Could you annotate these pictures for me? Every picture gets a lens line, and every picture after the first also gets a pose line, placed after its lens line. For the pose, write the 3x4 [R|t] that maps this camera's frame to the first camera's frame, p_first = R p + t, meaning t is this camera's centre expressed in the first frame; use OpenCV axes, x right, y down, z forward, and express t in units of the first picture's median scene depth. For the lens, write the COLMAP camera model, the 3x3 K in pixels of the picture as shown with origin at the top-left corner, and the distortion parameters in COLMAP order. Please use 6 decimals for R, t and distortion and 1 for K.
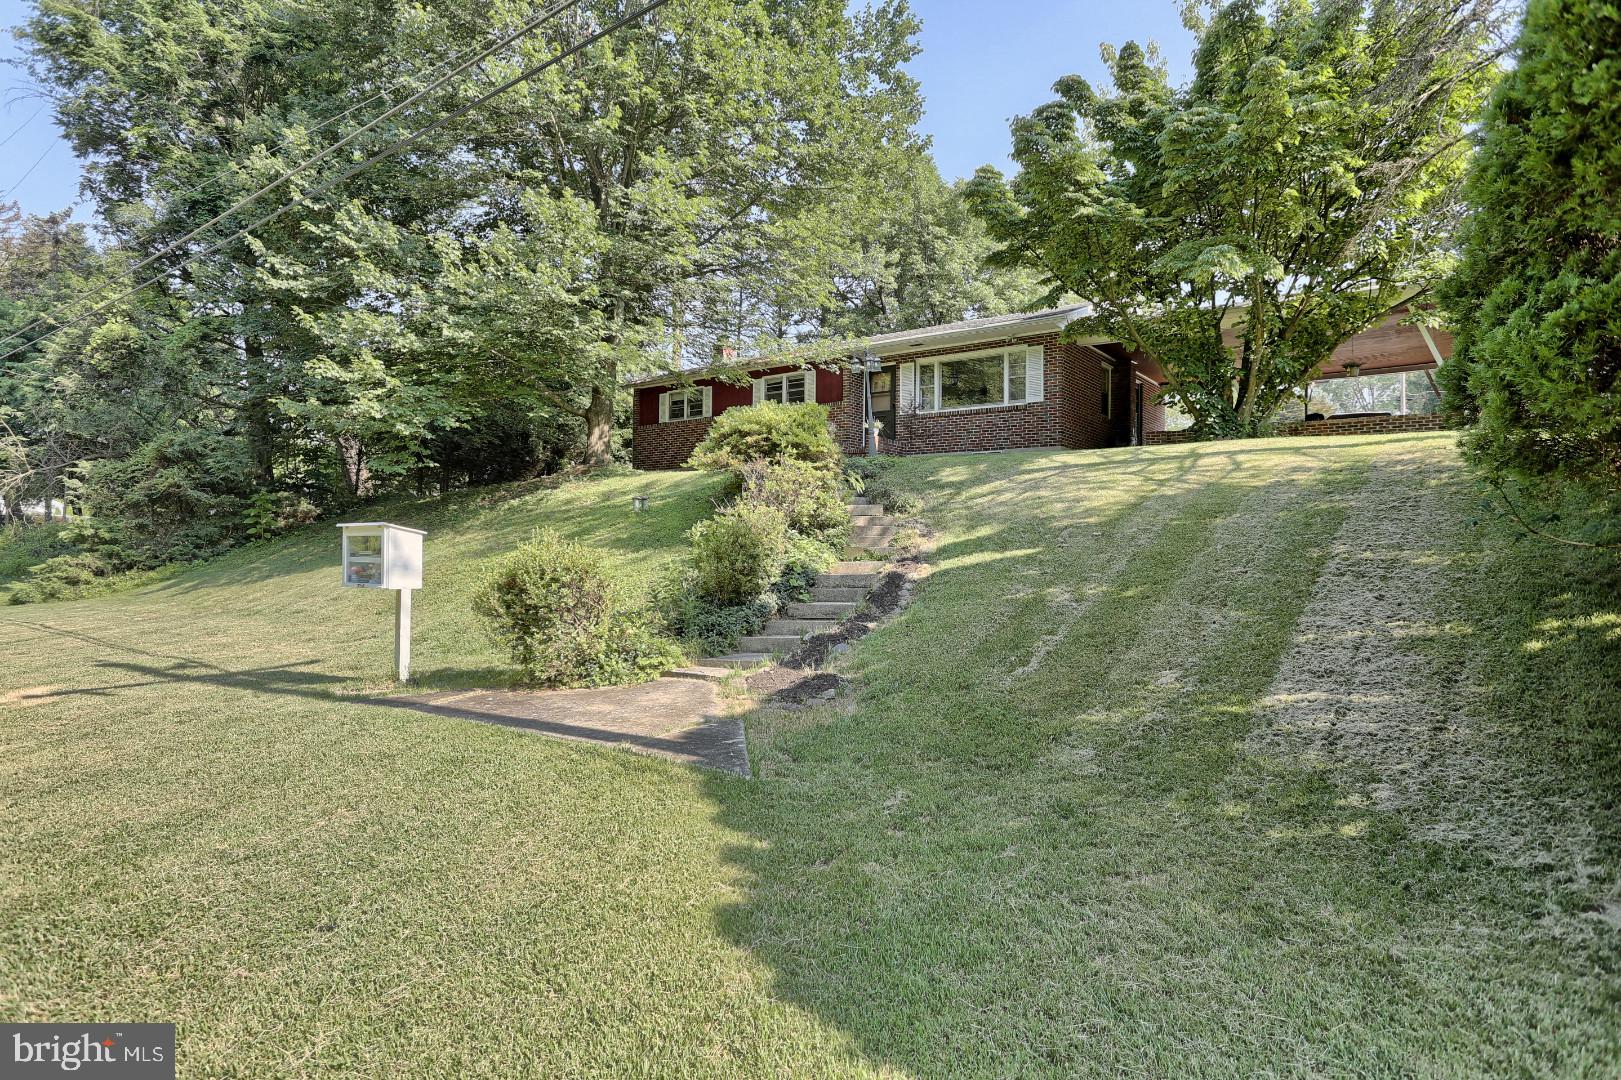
lens RADIAL K [[810.8, 0, 810.5], [0, 810.8, 540.0], [0, 0, 1]] dist [-0.039240, -0.000003]
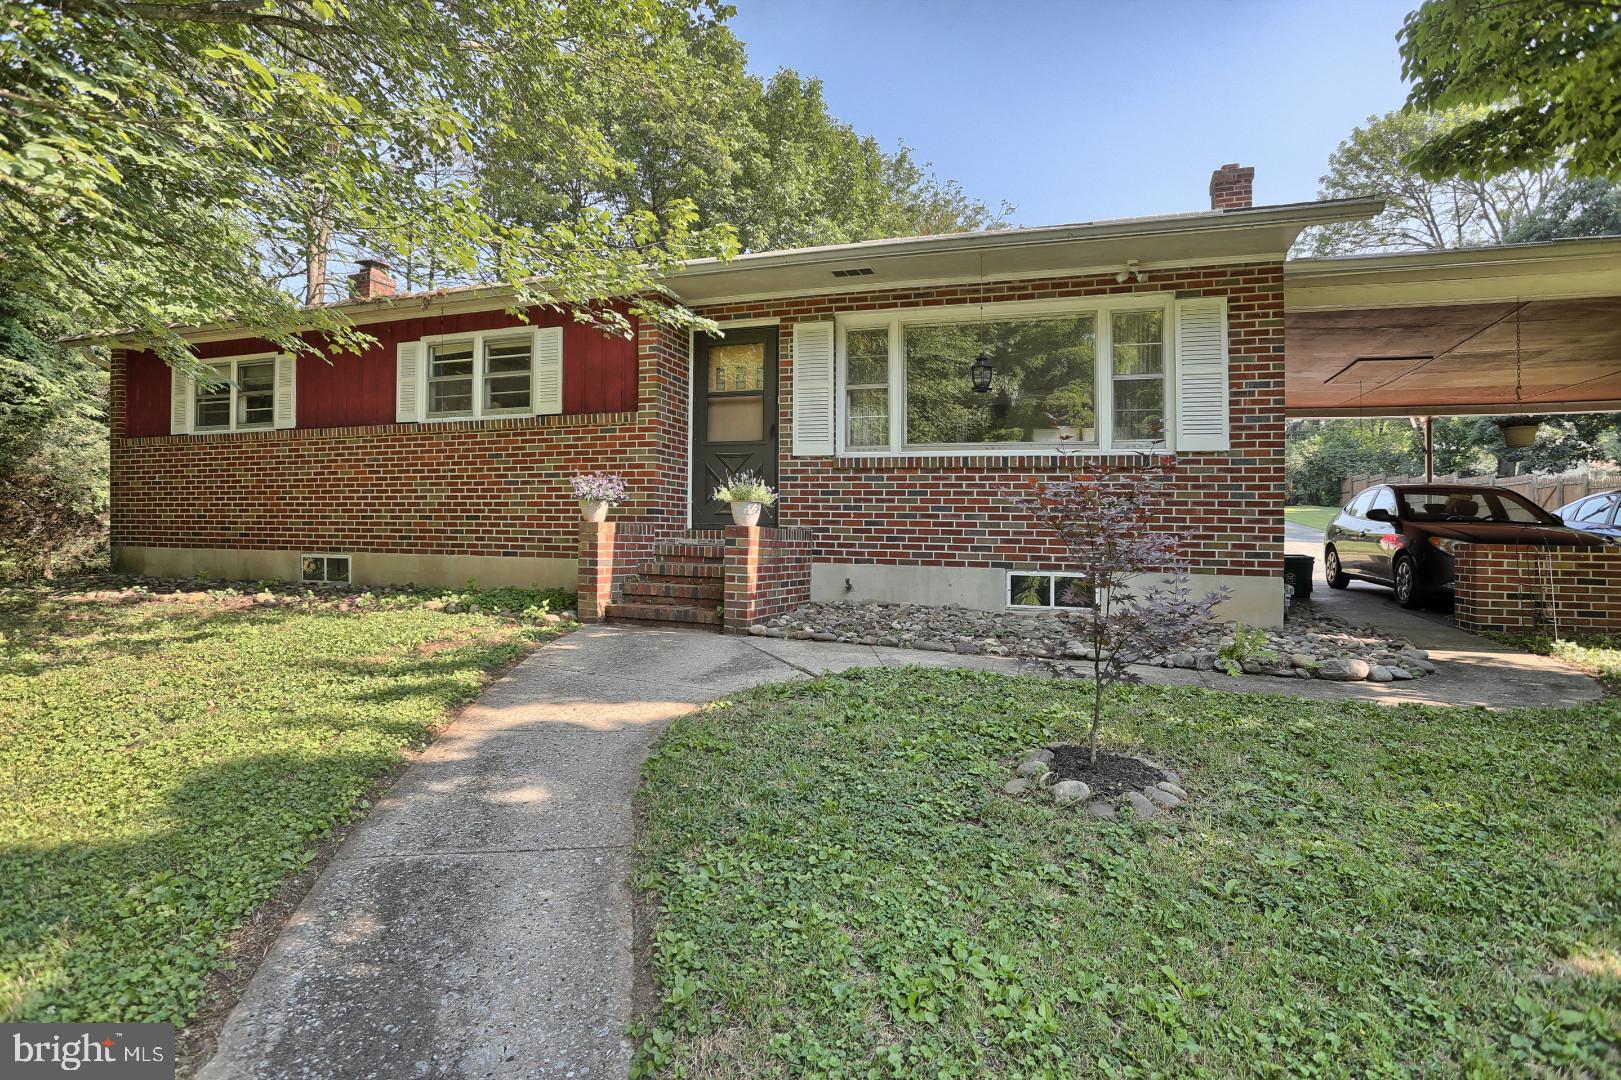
lens RADIAL K [[797.6, 0, 808.2], [0, 797.6, 562.9], [0, 0, 1]] dist [-0.067224, 0.035190]
pose [[0.945578, -0.005008, 0.325357, -0.006011], [-0.003996, 0.999627, 0.027001, -0.111300], [-0.325371, -0.026831, 0.945206, 0.623059]]
